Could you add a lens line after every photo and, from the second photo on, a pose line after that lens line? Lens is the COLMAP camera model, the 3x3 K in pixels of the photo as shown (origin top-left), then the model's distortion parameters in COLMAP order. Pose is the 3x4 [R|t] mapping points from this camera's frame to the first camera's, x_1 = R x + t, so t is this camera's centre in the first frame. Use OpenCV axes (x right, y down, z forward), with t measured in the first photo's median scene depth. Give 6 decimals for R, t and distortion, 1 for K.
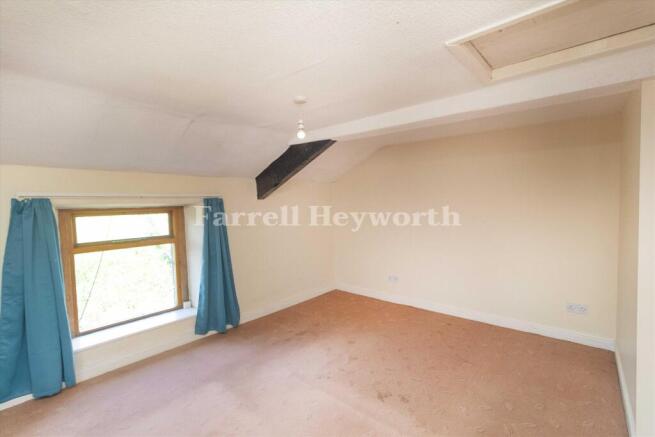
lens RADIAL K [[303.0, 0, 327.5], [0, 303.0, 218.5], [0, 0, 1]] dist [0.000466, -0.000064]
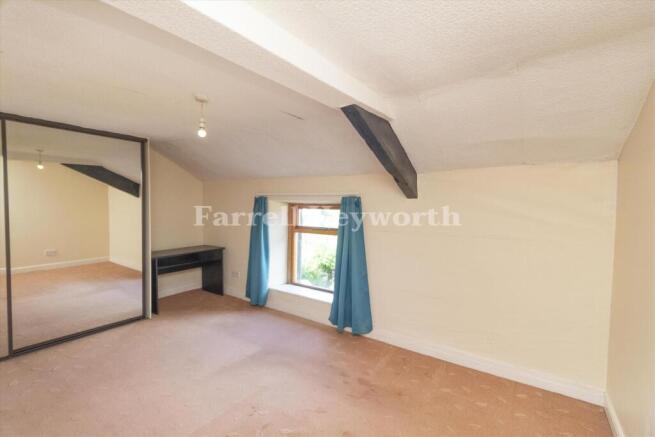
lens RADIAL K [[303.0, 0, 327.5], [0, 303.0, 218.5], [0, 0, 1]] dist [0.000466, -0.000064]
pose [[0.099912, 0.070523, -0.992494, 0.634437], [-0.071278, 0.995430, 0.063556, -0.055511], [0.992440, 0.064393, 0.104482, 0.861619]]
